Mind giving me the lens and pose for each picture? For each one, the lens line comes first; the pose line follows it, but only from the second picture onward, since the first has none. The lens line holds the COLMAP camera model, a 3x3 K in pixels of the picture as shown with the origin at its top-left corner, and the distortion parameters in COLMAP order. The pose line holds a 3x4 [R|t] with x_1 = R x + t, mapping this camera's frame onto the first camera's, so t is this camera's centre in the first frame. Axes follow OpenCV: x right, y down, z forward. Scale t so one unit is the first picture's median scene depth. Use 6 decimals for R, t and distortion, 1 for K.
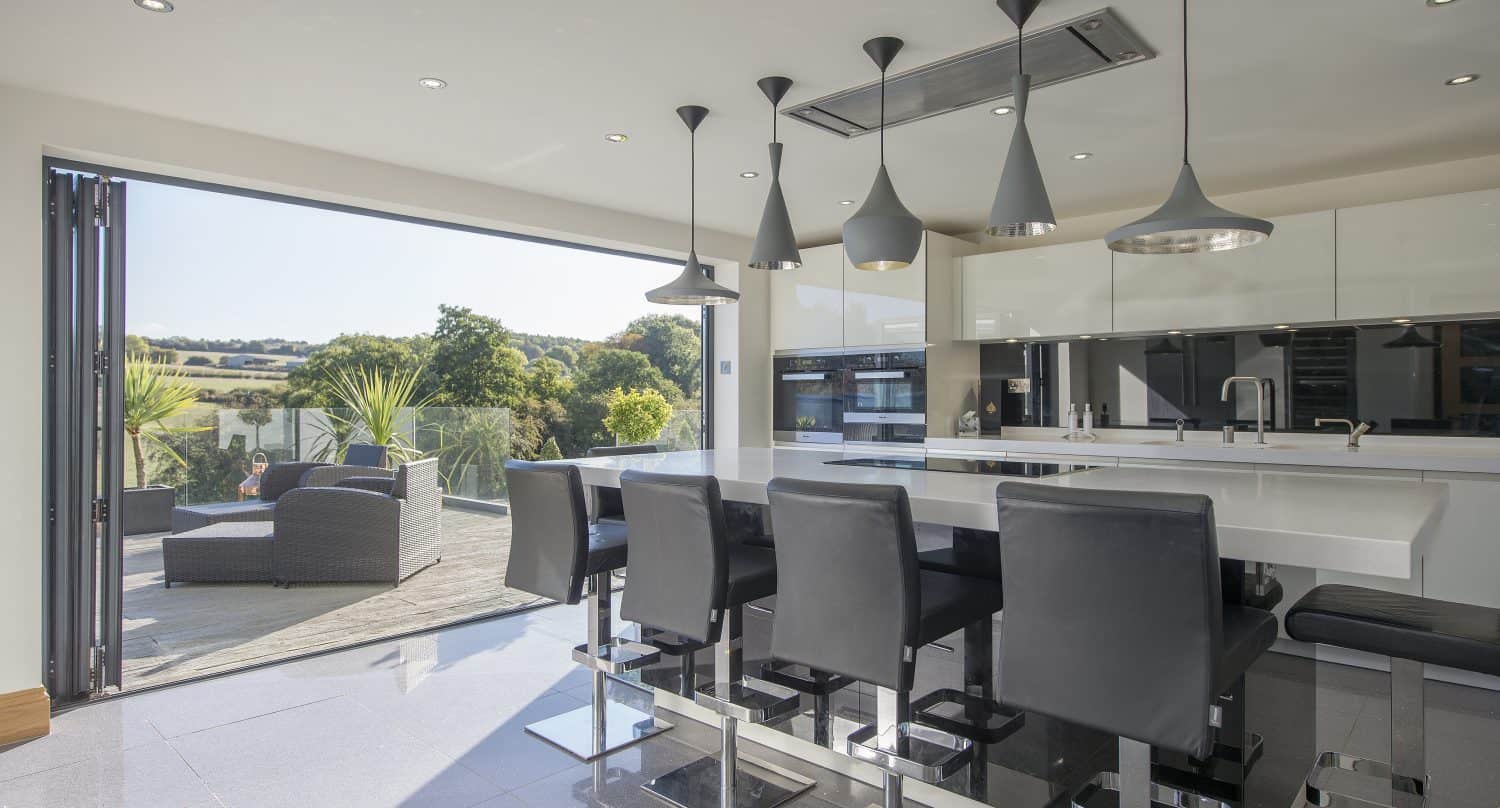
lens RADIAL K [[843.2, 0, 752.6], [0, 843.2, 400.0], [0, 0, 1]] dist [-0.003993, -0.002325]
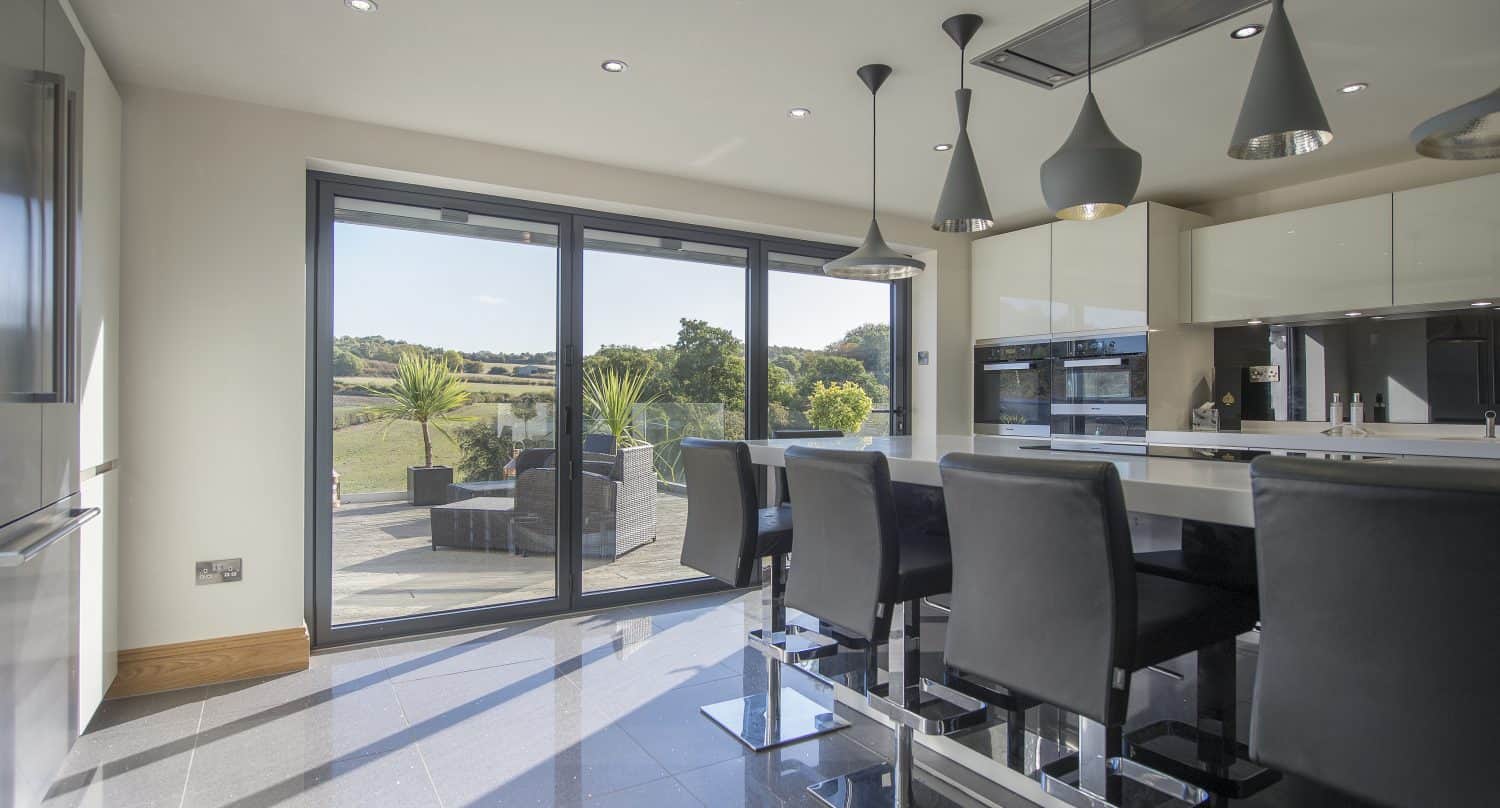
lens RADIAL K [[769.1, 0, 749.7], [0, 769.1, 401.6], [0, 0, 1]] dist [-0.006803, -0.001748]
pose [[0.961803, 0.002879, -0.273727, 0.030577], [-0.004870, 0.999966, -0.006593, 0.031721], [0.273699, 0.007675, 0.961785, 0.137270]]
